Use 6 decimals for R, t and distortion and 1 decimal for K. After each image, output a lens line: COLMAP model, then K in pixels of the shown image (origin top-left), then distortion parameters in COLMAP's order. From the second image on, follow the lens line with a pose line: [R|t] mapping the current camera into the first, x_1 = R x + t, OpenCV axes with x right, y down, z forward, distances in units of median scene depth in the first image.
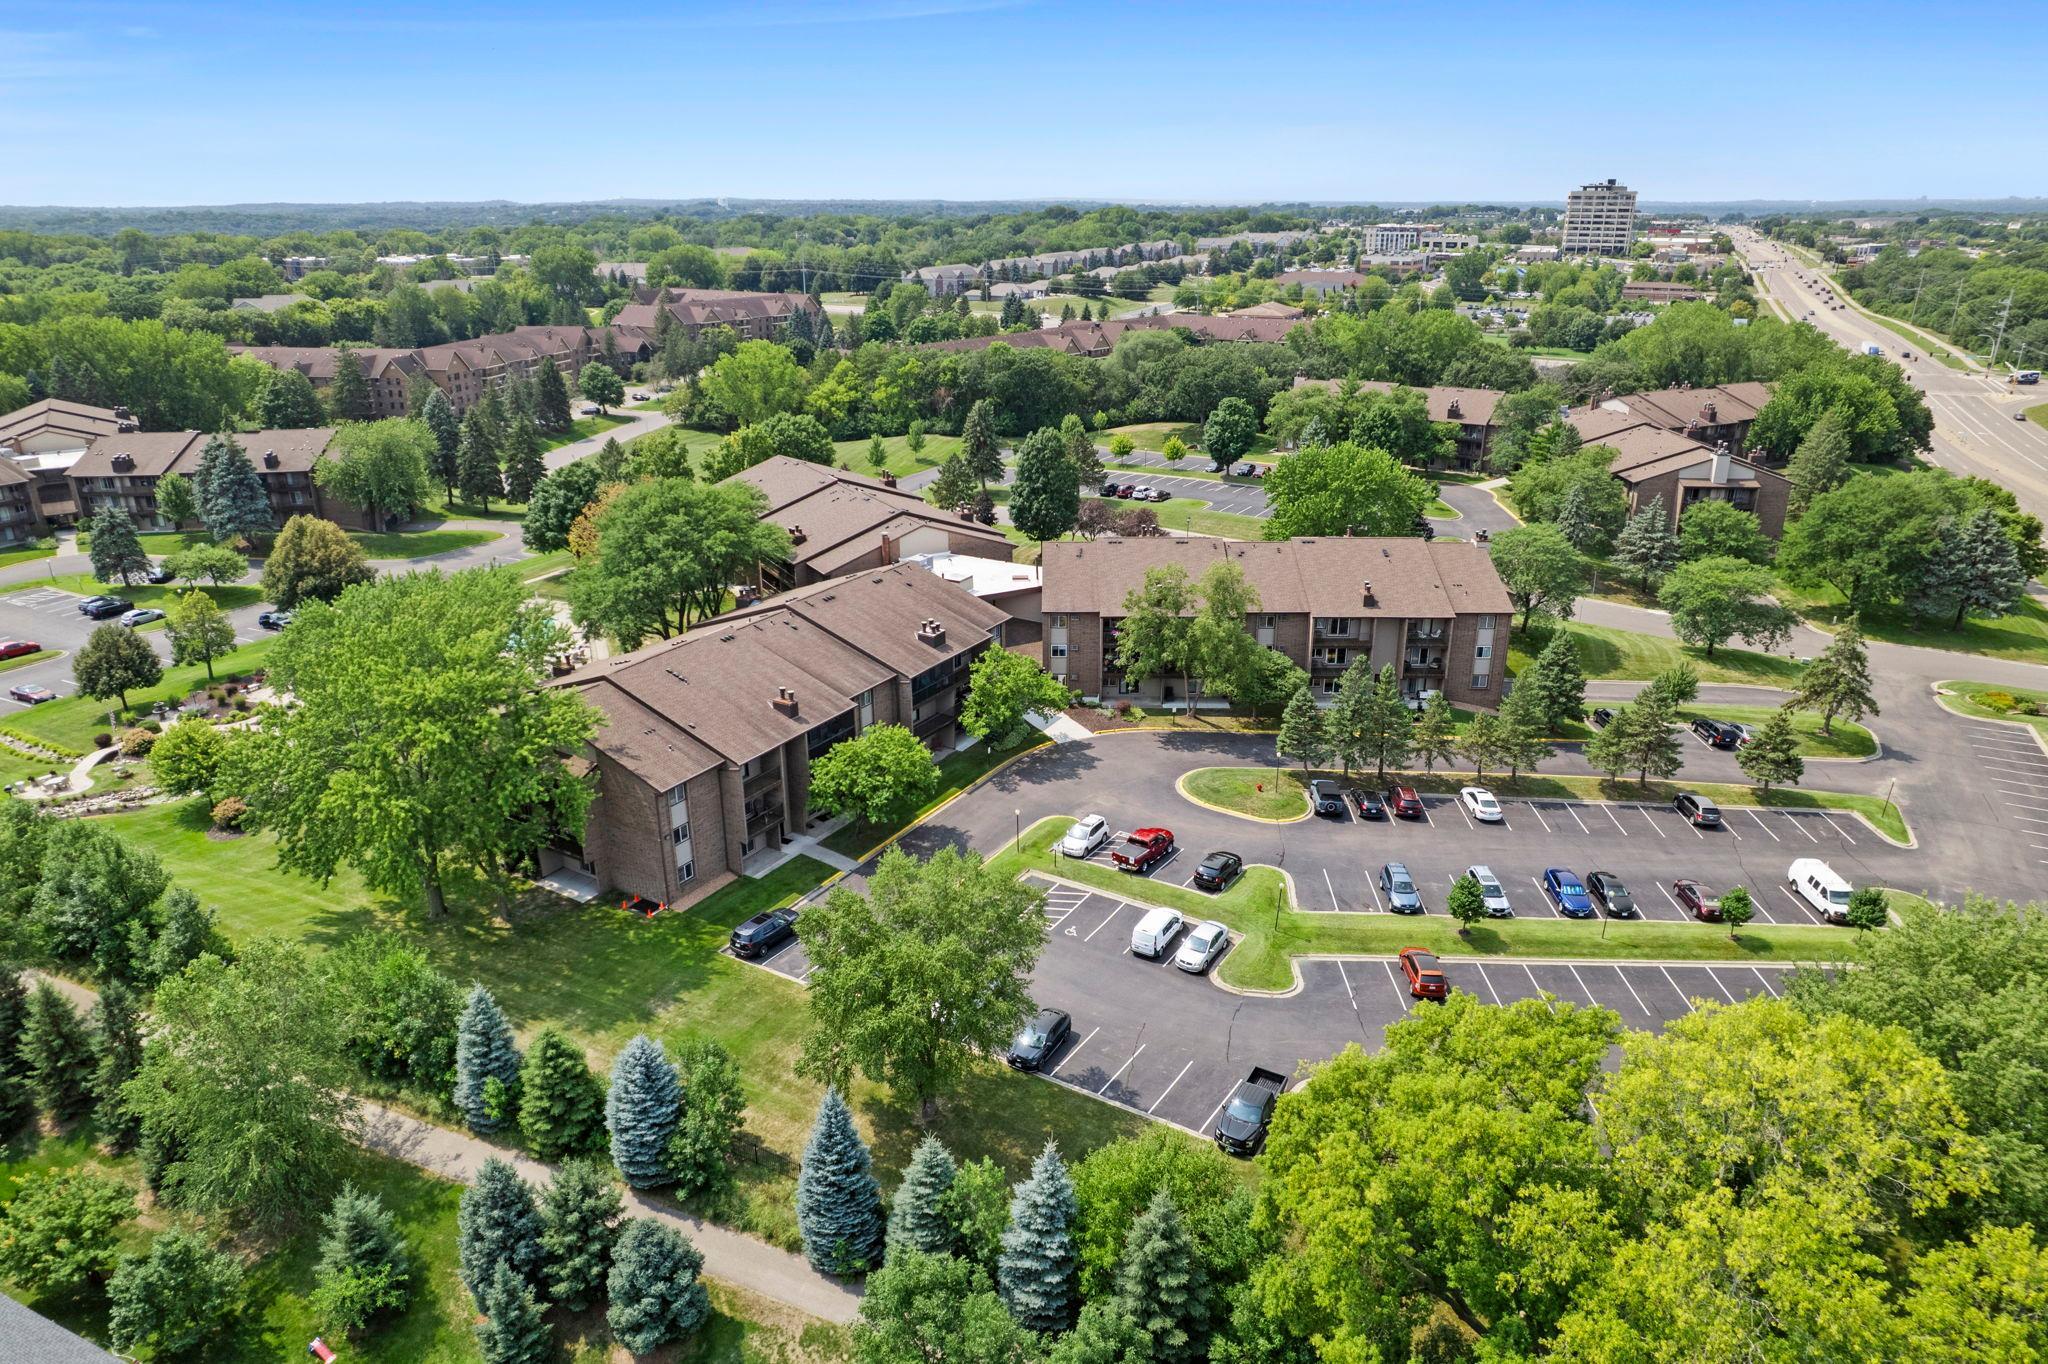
lens RADIAL K [[1317.6, 0, 1015.8], [0, 1317.6, 682.5], [0, 0, 1]] dist [-0.078410, 0.069439]
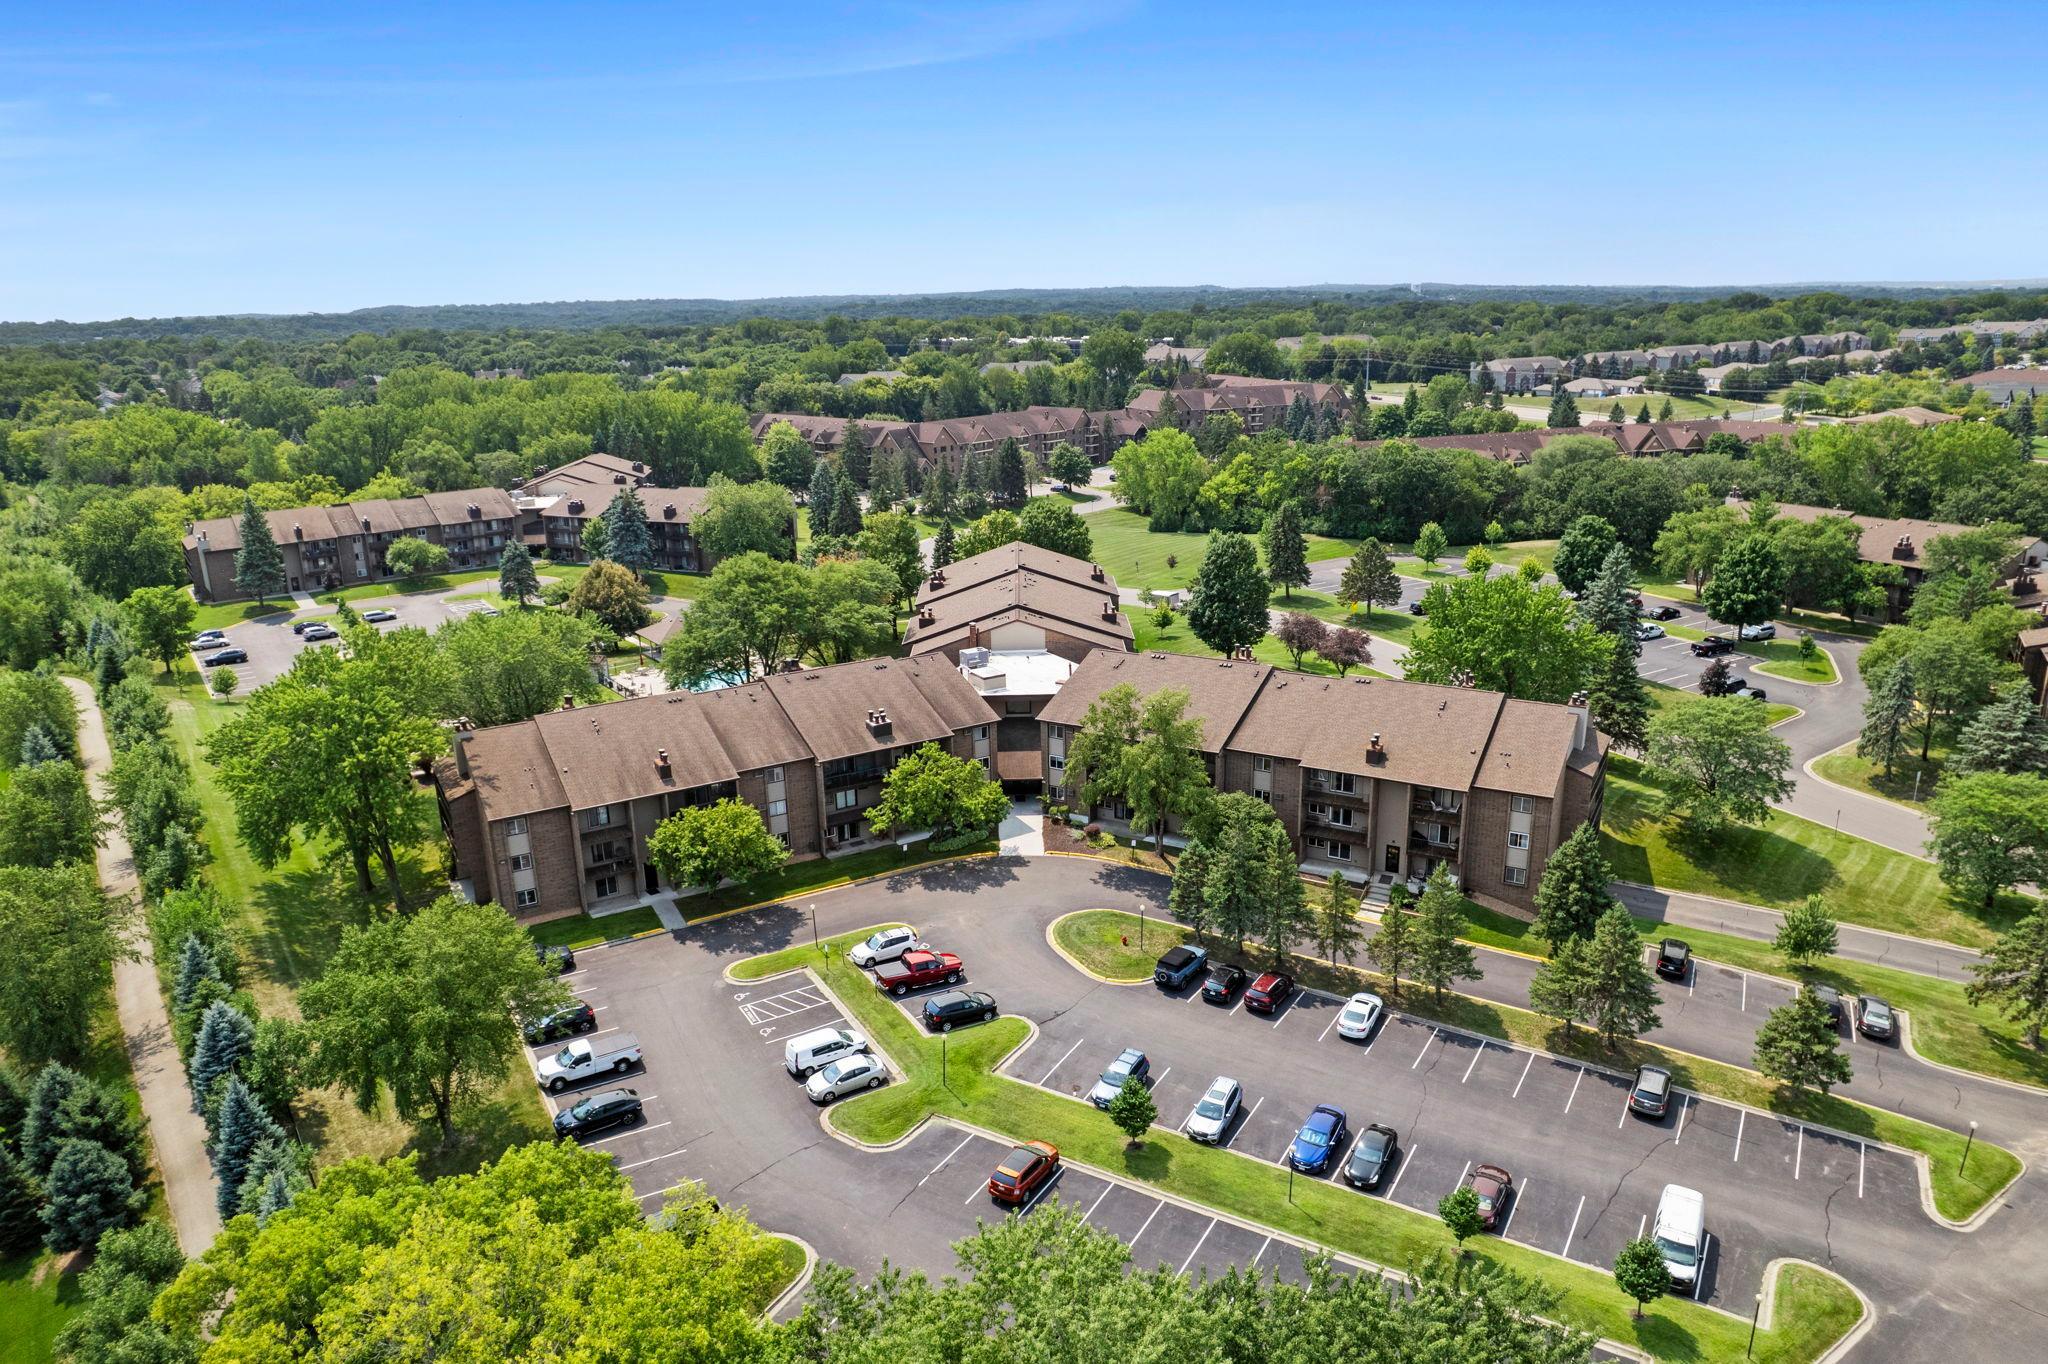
lens RADIAL K [[1346.2, 0, 1024.0], [0, 1346.2, 682.0], [0, 0, 1]] dist [-0.078566, 0.074211]
pose [[0.879866, 0.120477, -0.459697, 0.343916], [-0.150723, 0.988135, -0.029516, -0.037304], [0.450687, 0.095257, 0.887585, 0.090368]]
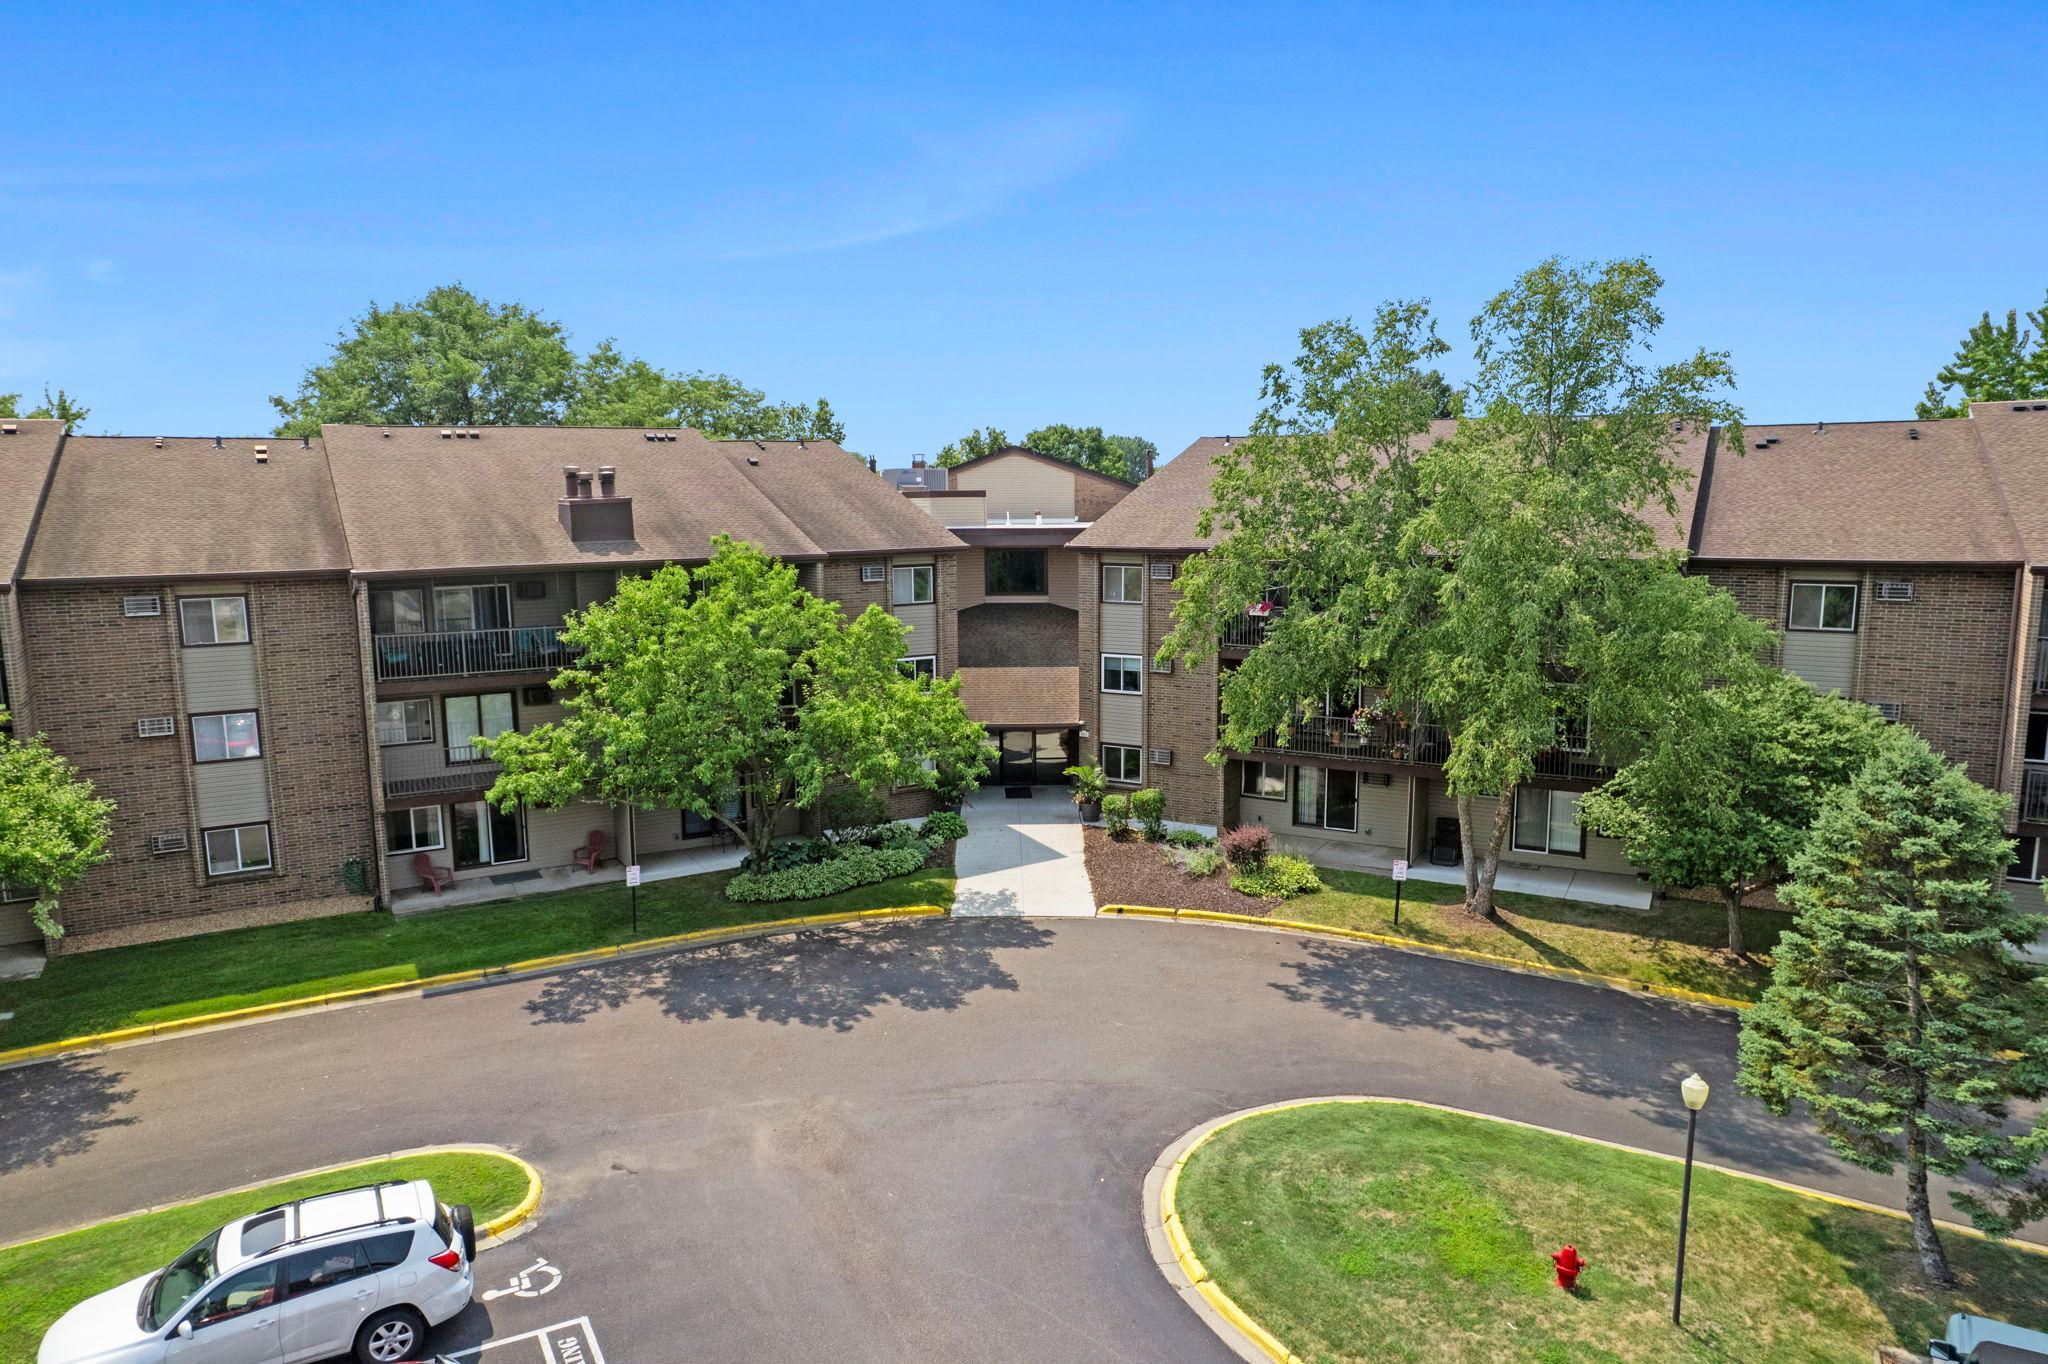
lens RADIAL K [[1317.6, 0, 1015.8], [0, 1317.6, 682.5], [0, 0, 1]] dist [-0.078410, 0.069439]
pose [[0.879766, 0.067218, -0.470631, 0.128247], [-0.163257, 0.972469, -0.166289, 0.029997], [0.446496, 0.223129, 0.866519, 0.526409]]
